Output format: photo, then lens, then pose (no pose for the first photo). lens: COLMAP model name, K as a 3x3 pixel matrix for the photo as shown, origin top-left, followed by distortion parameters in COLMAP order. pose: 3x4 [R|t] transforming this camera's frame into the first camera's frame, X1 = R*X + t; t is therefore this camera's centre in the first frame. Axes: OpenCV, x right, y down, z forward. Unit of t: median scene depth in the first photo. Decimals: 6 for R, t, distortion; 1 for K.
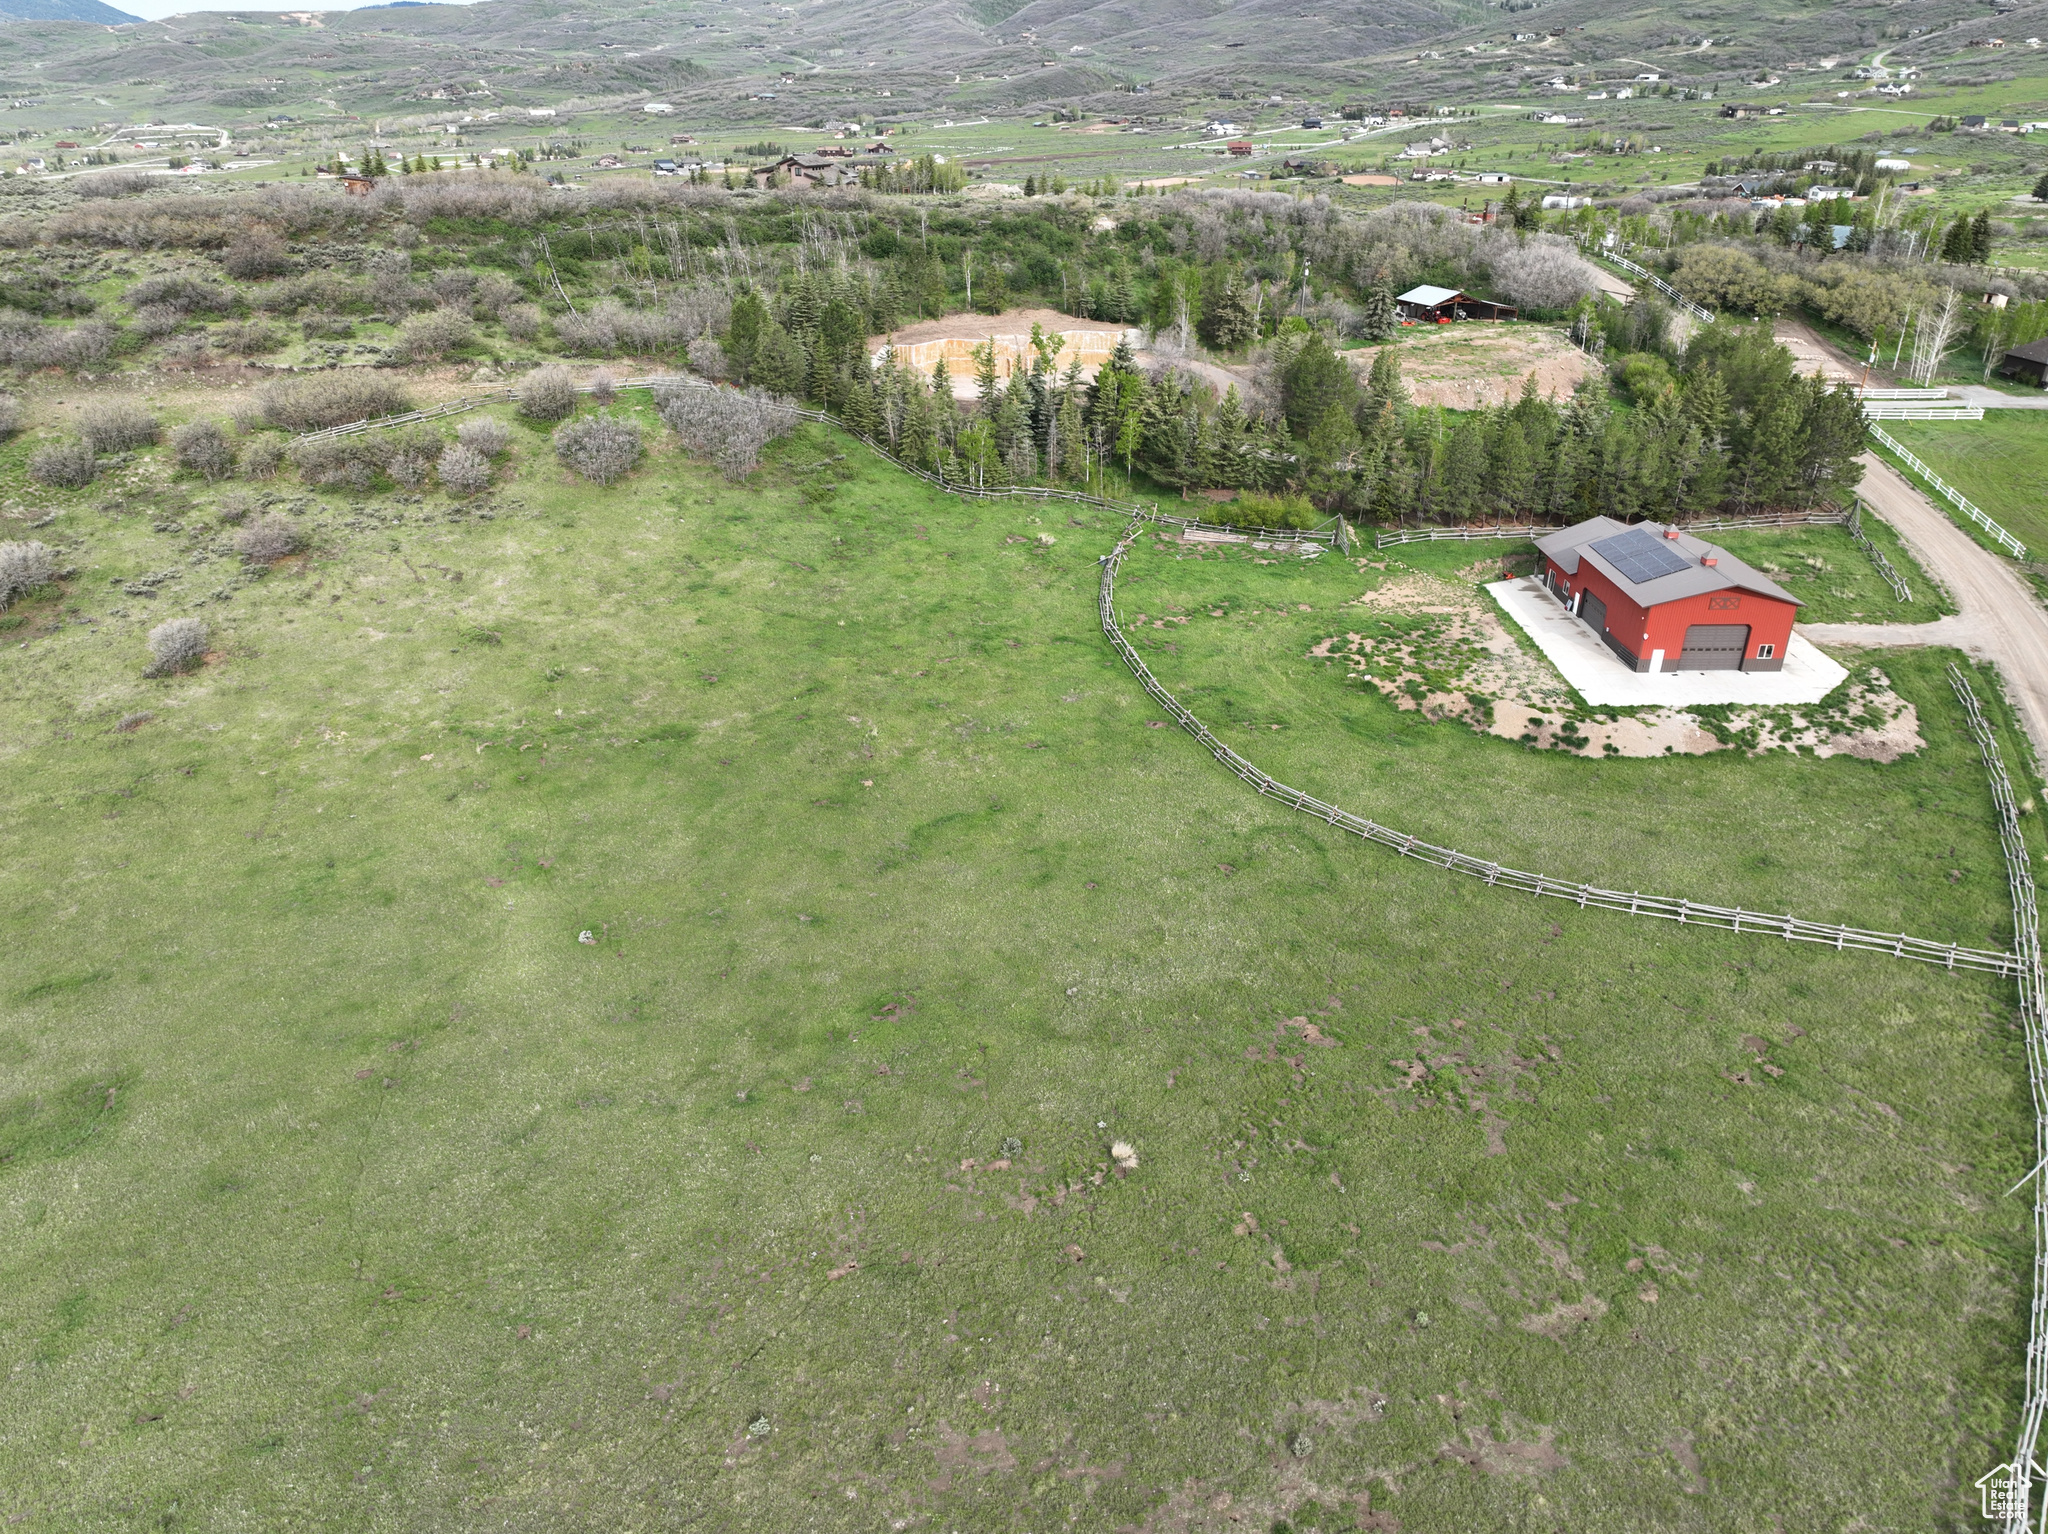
lens RADIAL K [[1445.5, 0, 1033.3], [0, 1445.5, 763.1], [0, 0, 1]] dist [-0.008721, 0.029474]
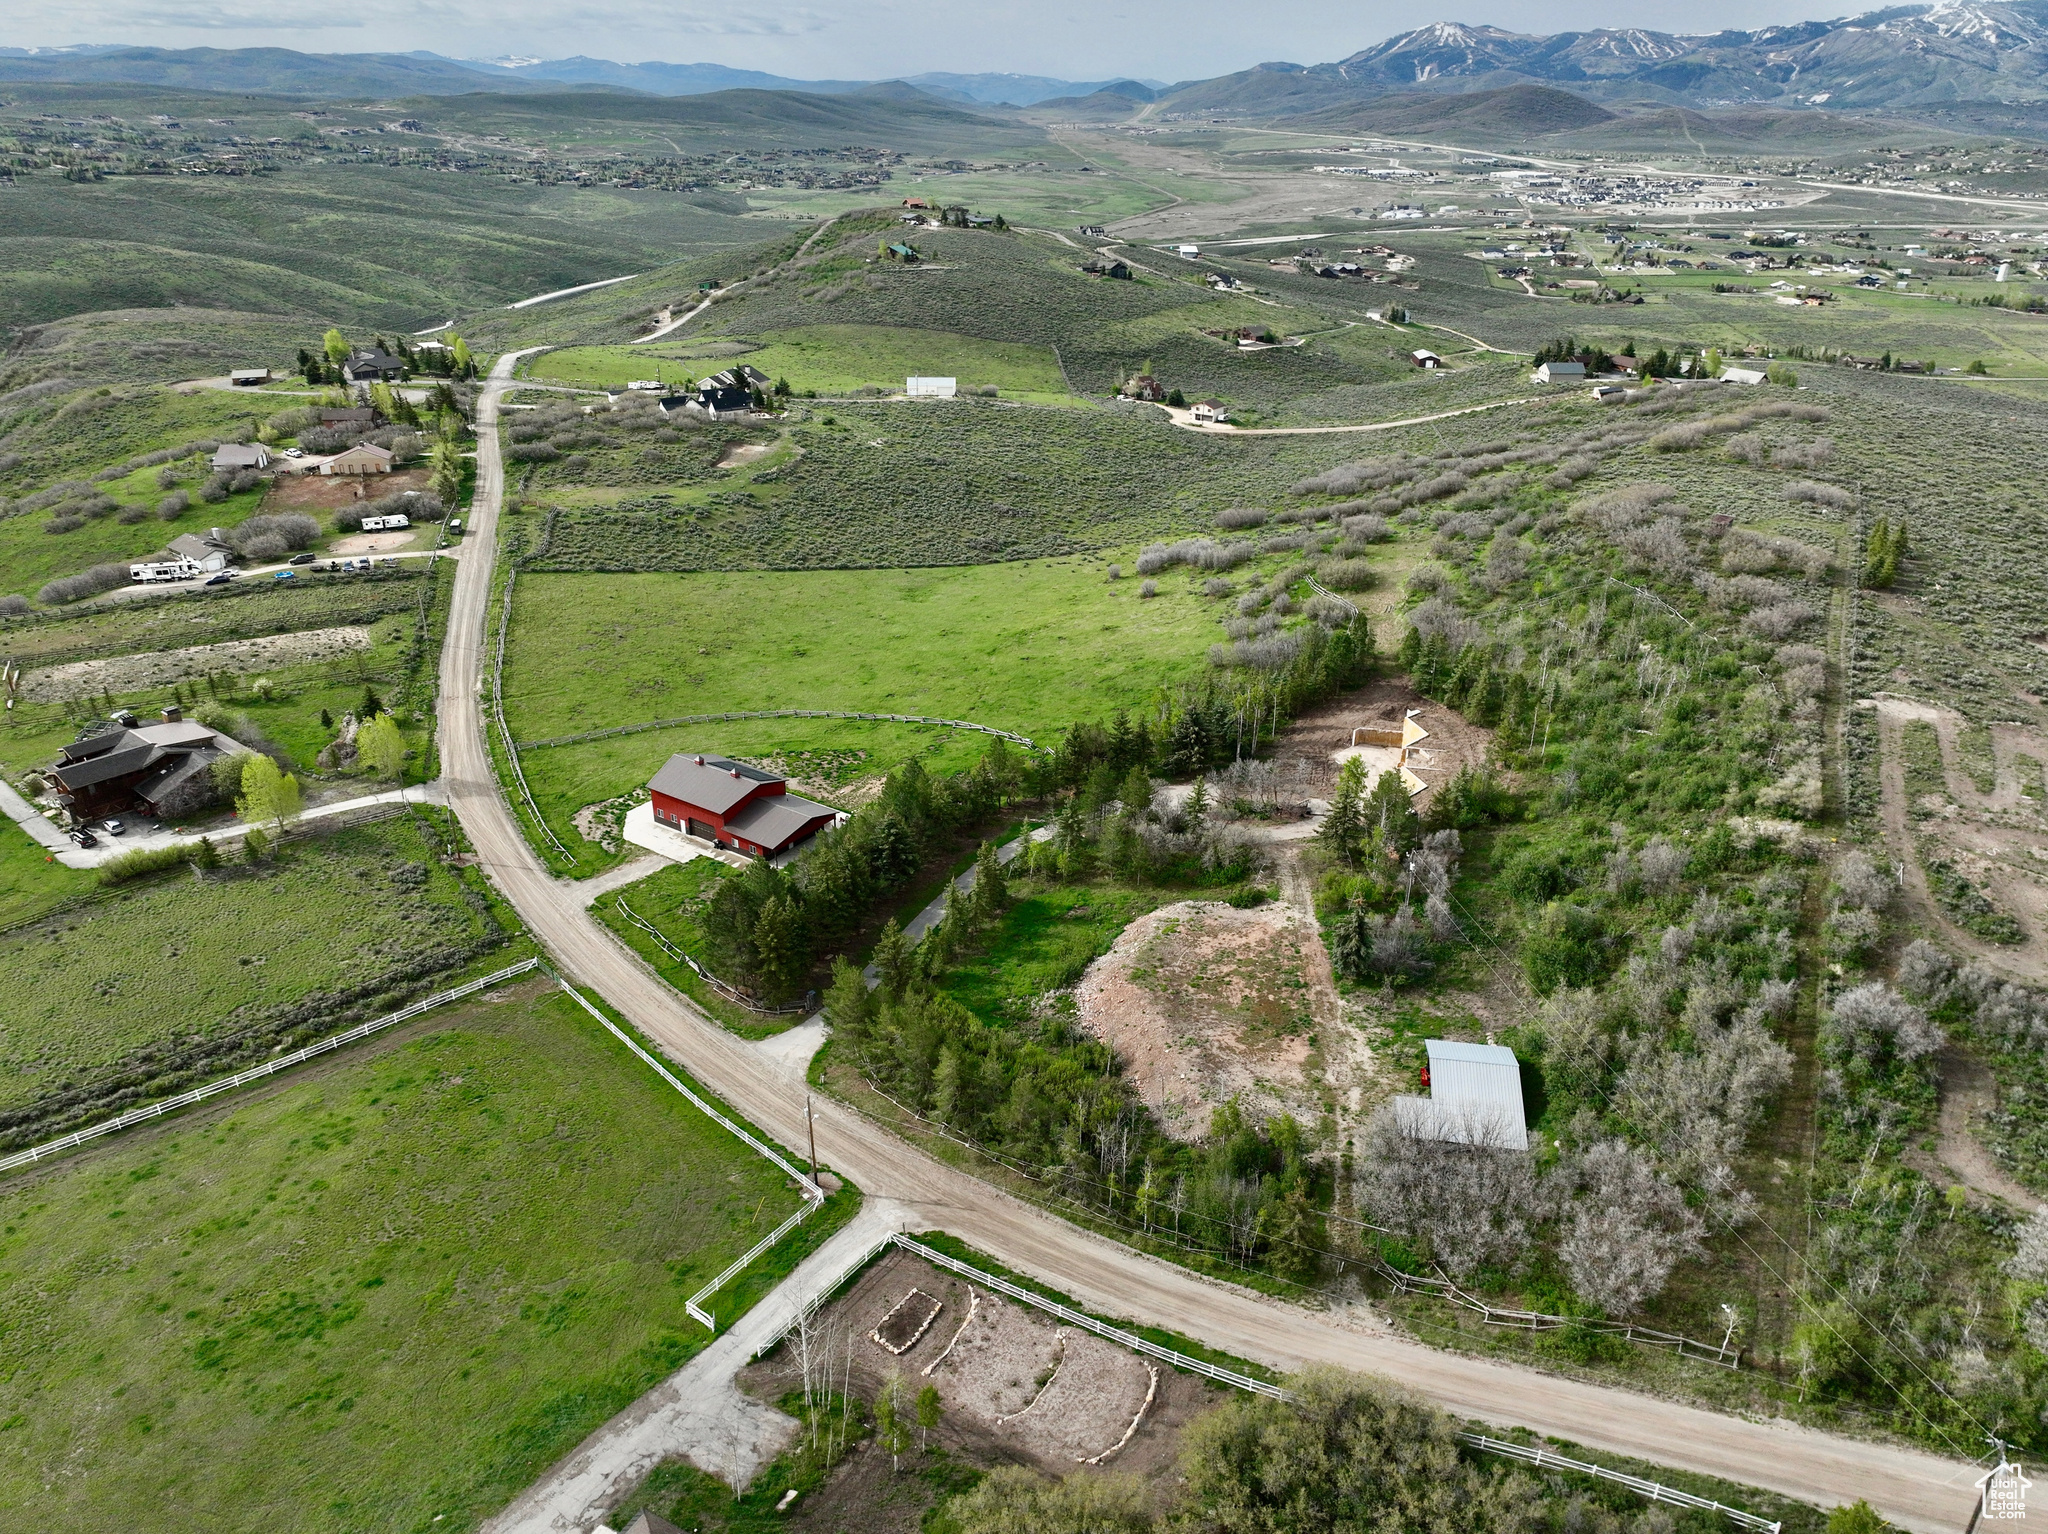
lens RADIAL K [[1441.9, 0, 1031.2], [0, 1441.9, 761.0], [0, 0, 1]] dist [-0.003336, 0.024044]
pose [[-0.598802, 0.329577, -0.729942, 1.567270], [-0.361447, 0.702105, 0.613519, -1.417337], [0.714697, 0.631211, -0.301297, 1.894328]]
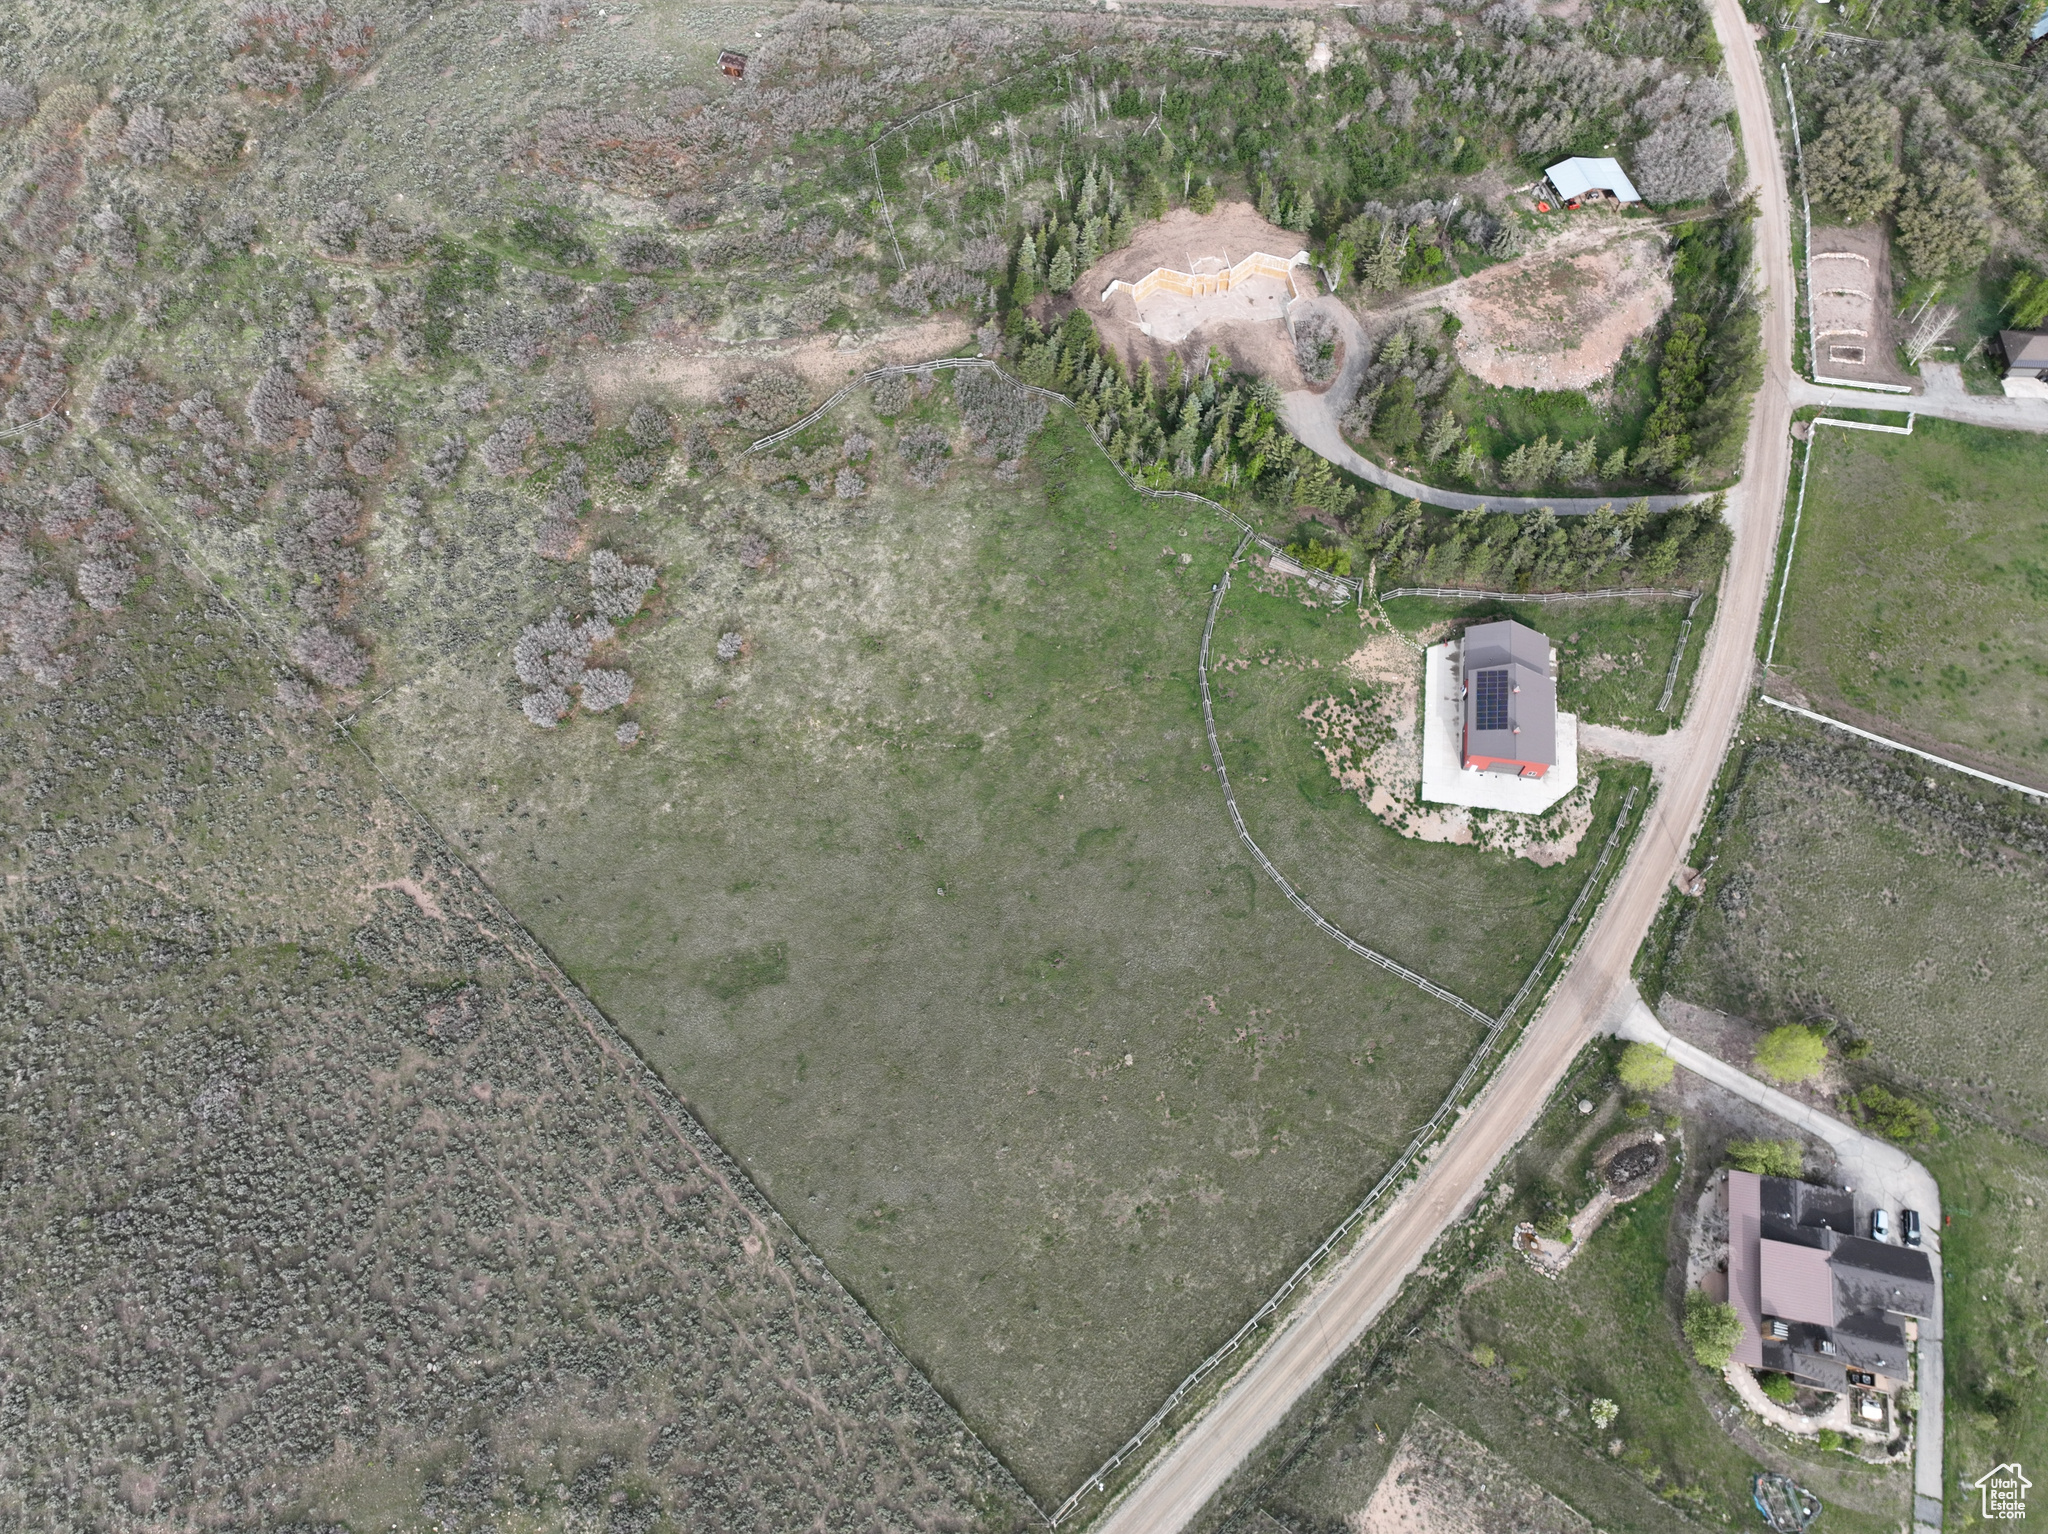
lens RADIAL K [[1441.9, 0, 1031.2], [0, 1441.9, 761.0], [0, 0, 1]] dist [-0.003336, 0.024044]
pose [[0.984269, 0.156948, -0.081132, 0.006443], [-0.075216, 0.787747, 0.611389, -1.257013], [0.159868, -0.595669, 0.787160, -0.623417]]
